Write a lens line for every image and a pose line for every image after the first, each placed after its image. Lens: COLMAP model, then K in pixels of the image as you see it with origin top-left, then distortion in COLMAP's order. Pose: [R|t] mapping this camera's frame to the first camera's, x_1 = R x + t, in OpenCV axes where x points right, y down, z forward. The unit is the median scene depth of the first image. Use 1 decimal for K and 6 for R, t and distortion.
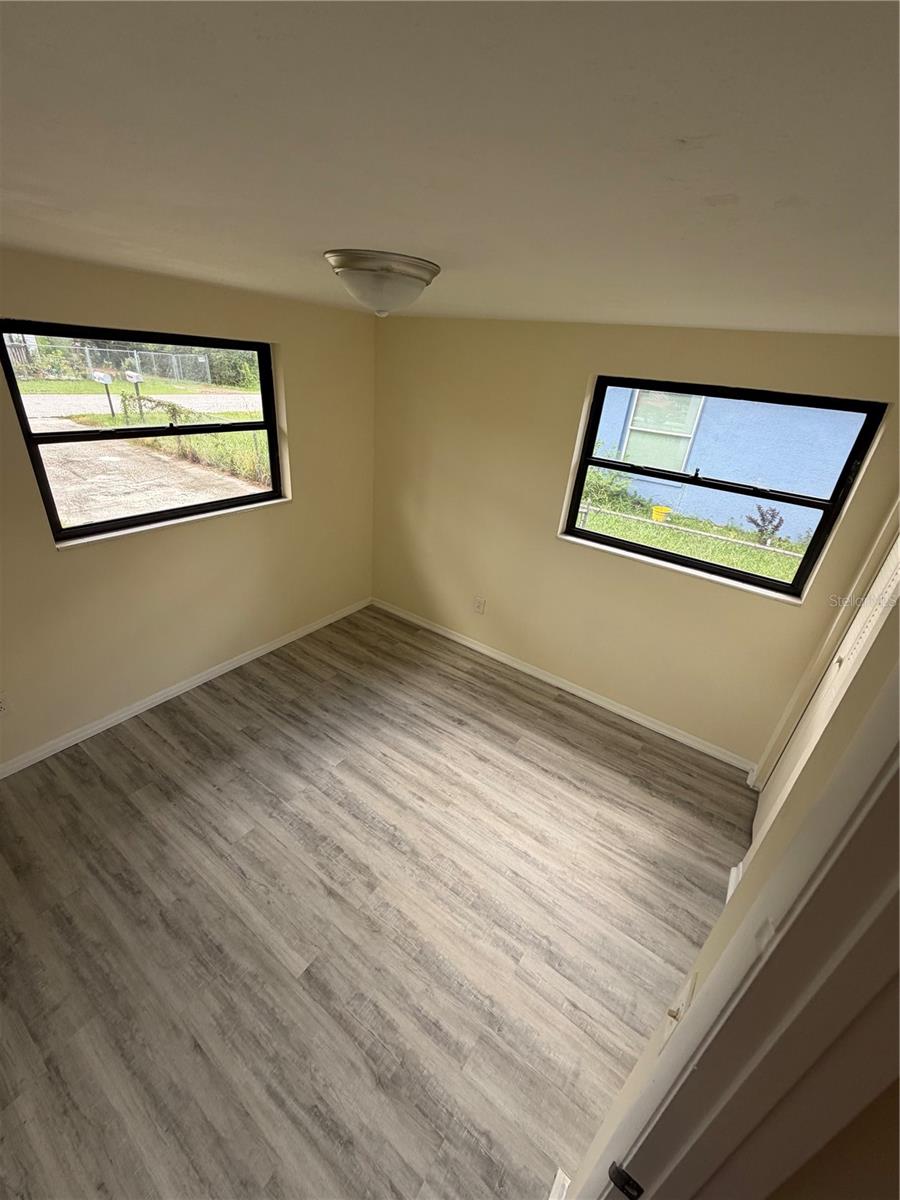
lens RADIAL K [[472.3, 0, 446.8], [0, 472.3, 593.9], [0, 0, 1]] dist [0.001324, 0.000261]
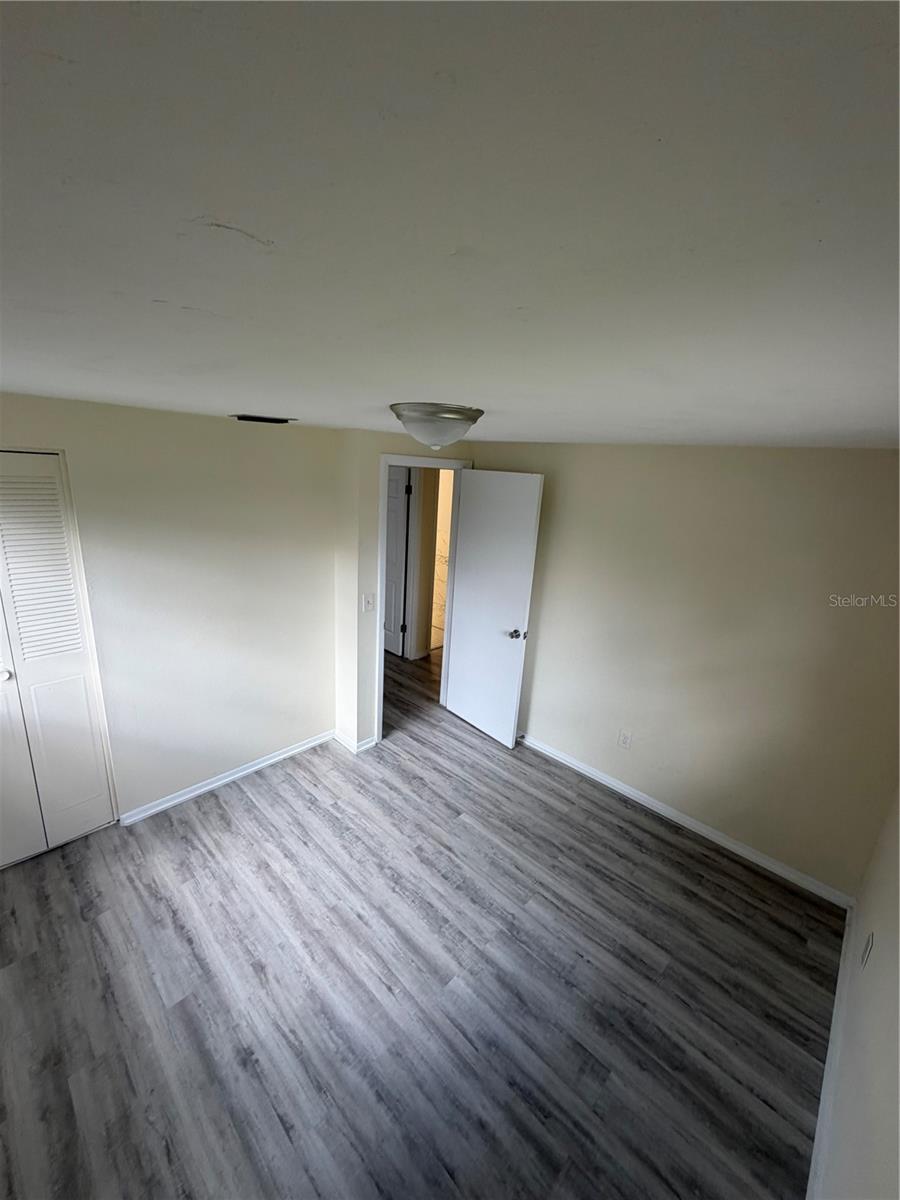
lens RADIAL K [[472.3, 0, 446.8], [0, 472.3, 593.9], [0, 0, 1]] dist [0.001324, 0.000261]
pose [[-0.978881, -0.173791, 0.107653, -0.216670], [-0.059145, 0.744829, 0.664629, -0.677736], [-0.195689, 0.644225, -0.739378, 1.286916]]
